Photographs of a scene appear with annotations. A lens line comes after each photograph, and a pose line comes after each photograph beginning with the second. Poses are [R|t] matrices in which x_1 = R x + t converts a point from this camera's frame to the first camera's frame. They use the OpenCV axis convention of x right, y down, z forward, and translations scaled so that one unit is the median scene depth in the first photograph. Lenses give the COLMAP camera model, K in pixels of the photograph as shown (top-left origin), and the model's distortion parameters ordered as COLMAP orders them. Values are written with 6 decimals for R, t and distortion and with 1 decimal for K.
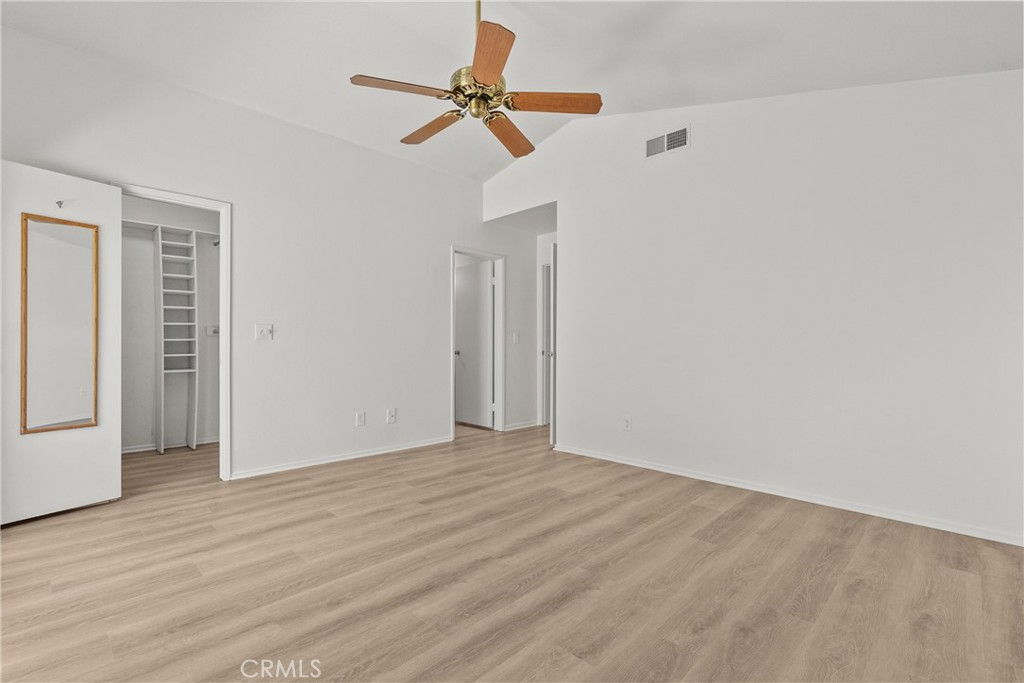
lens RADIAL K [[465.6, 0, 507.9], [0, 465.6, 345.3], [0, 0, 1]] dist [-0.010034, 0.005977]
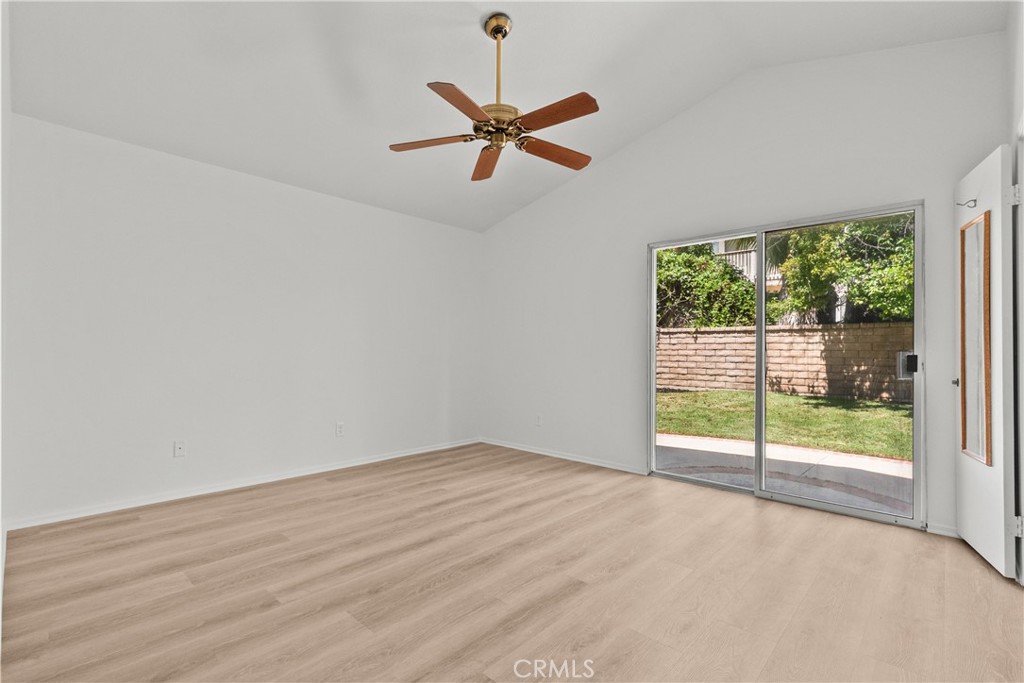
lens RADIAL K [[465.6, 0, 507.9], [0, 465.6, 345.3], [0, 0, 1]] dist [-0.010034, 0.005977]
pose [[-0.999681, -0.008609, -0.023757, -0.063597], [-0.008287, 0.999873, -0.013615, -0.013741], [0.023871, -0.013414, -0.999625, 2.015529]]
